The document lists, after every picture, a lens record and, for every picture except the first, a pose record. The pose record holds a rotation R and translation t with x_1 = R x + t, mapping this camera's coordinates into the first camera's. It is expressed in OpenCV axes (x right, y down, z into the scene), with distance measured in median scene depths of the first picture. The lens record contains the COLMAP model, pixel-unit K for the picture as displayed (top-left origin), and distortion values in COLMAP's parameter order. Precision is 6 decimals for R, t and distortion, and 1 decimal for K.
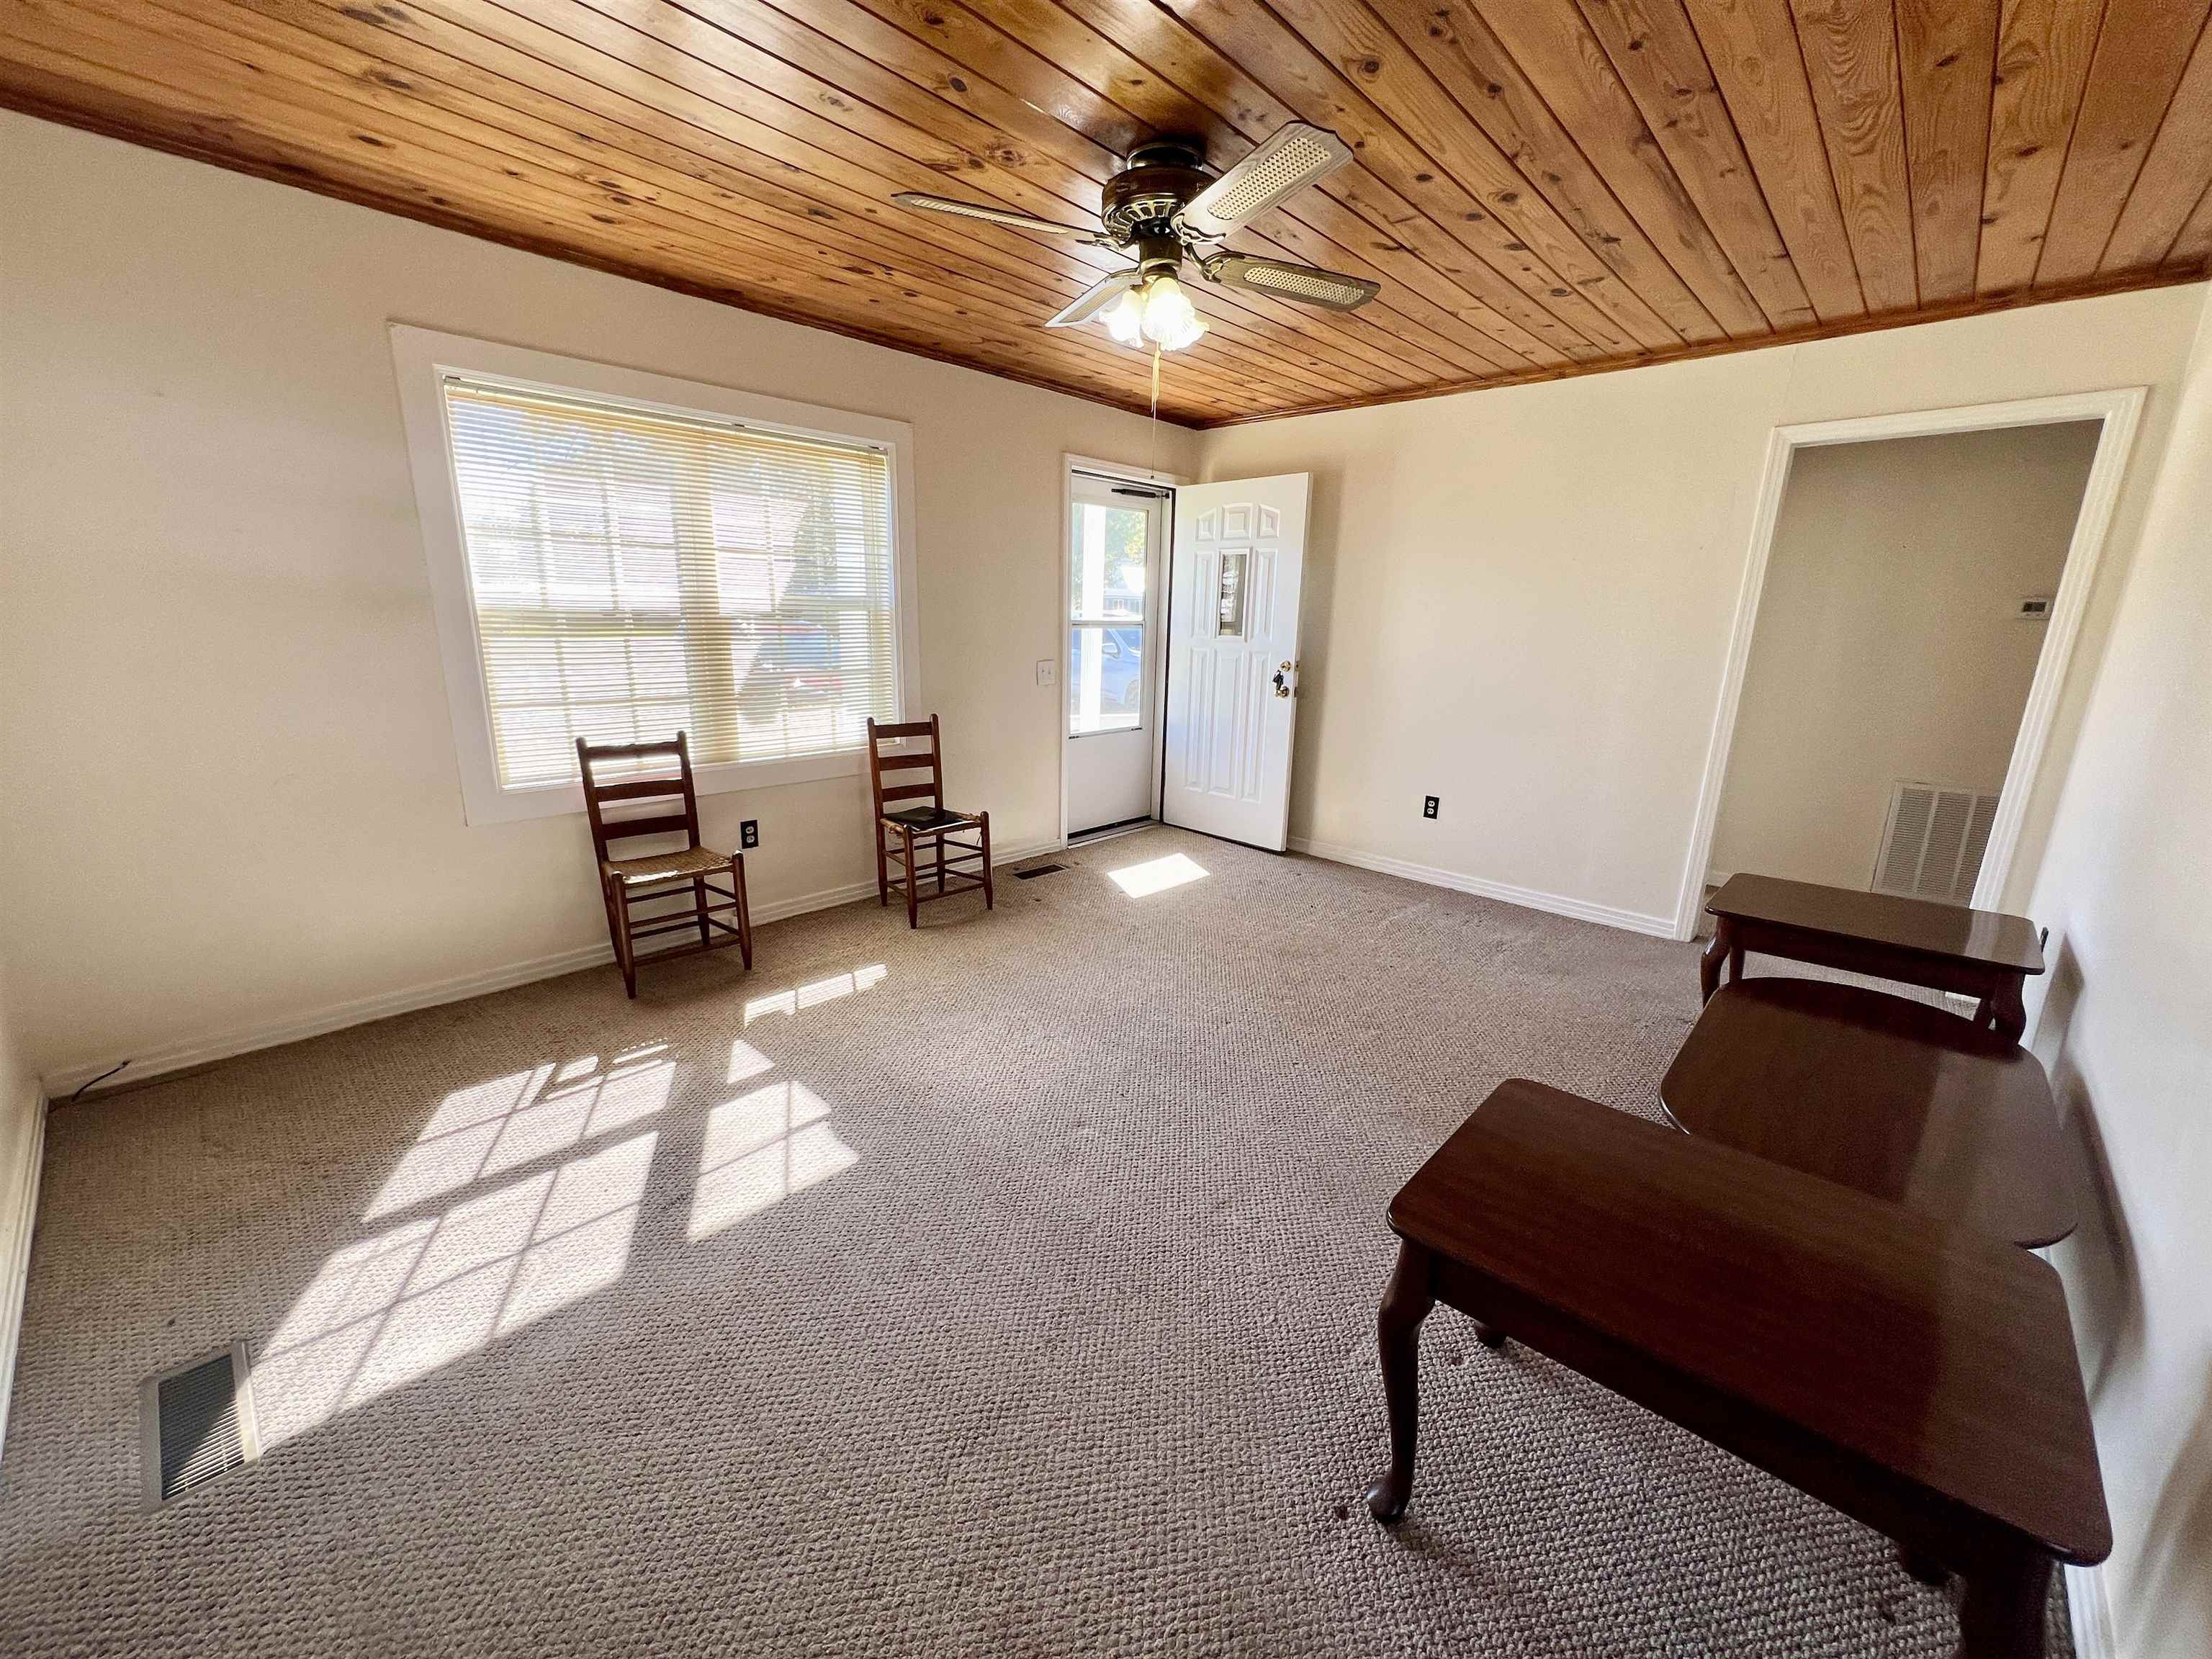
lens RADIAL K [[882.0, 0, 1109.3], [0, 882.0, 831.3], [0, 0, 1]] dist [-0.002175, 0.000053]
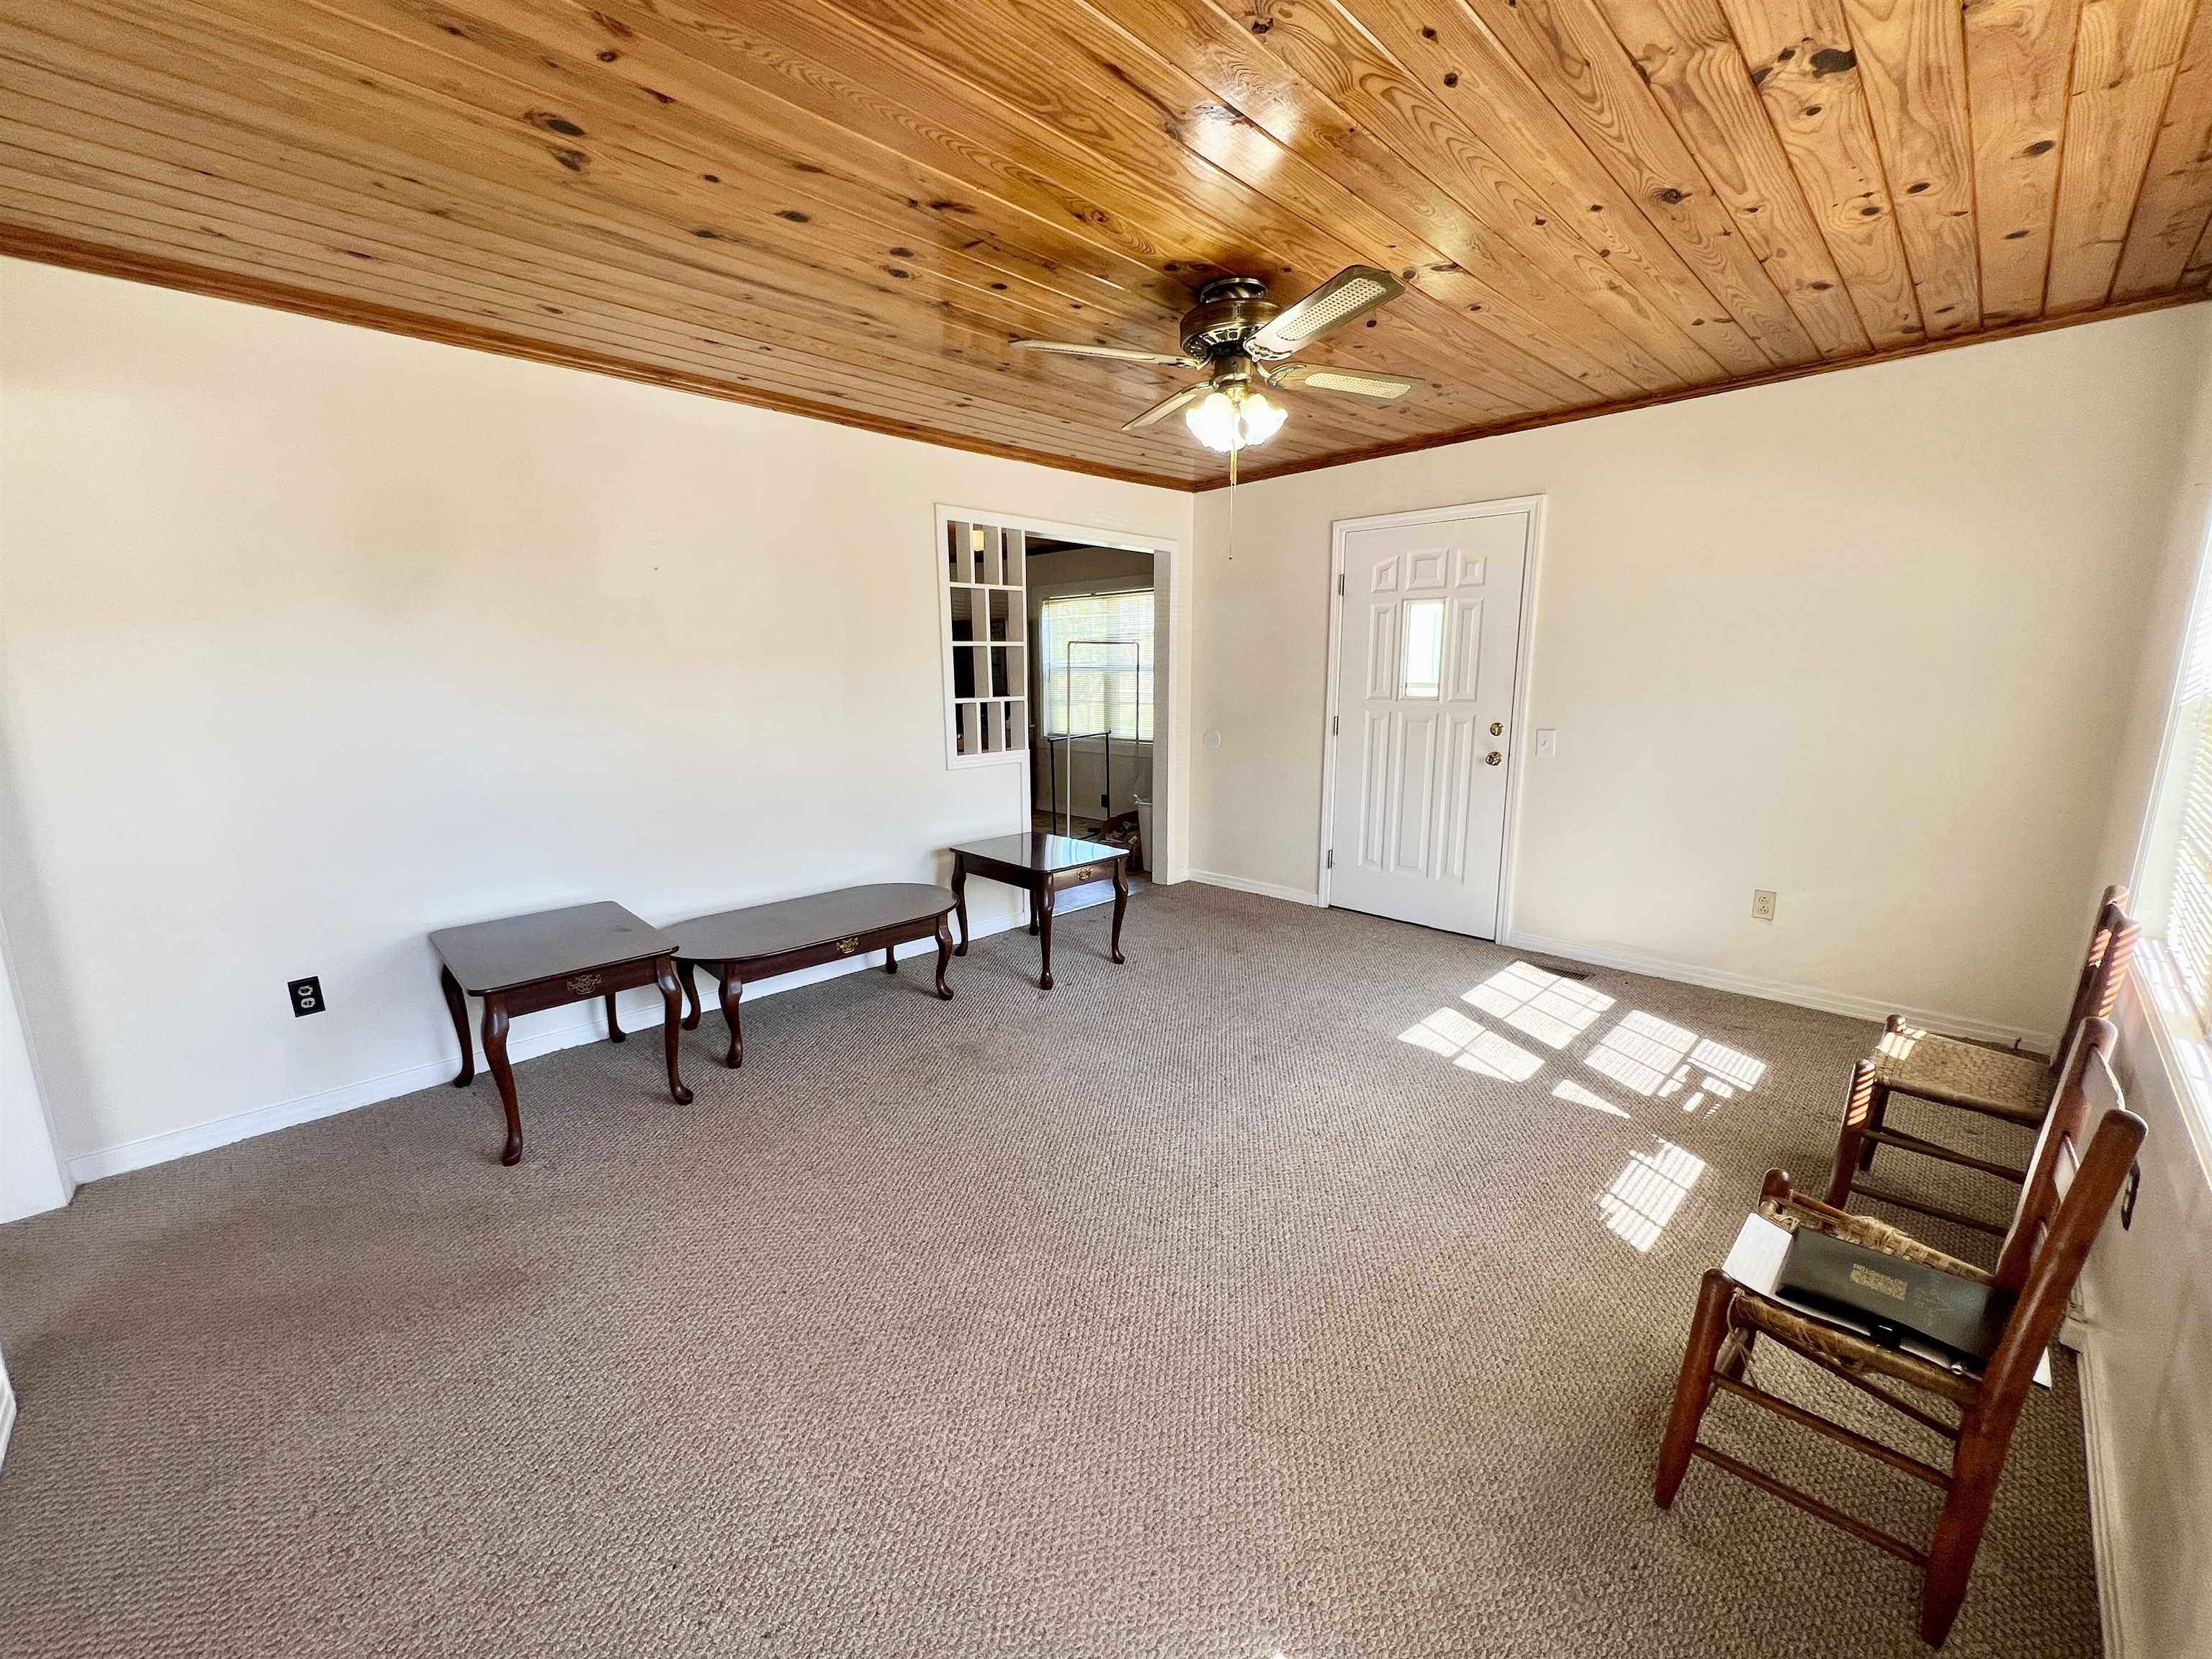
lens RADIAL K [[882.0, 0, 1106.0], [0, 882.0, 829.7], [0, 0, 1]] dist [-0.002175, 0.000053]
pose [[-0.999233, -0.022311, 0.032194, 0.168958], [-0.006270, 0.902420, 0.430811, -0.584704], [-0.038664, 0.430279, -0.901868, 2.208474]]
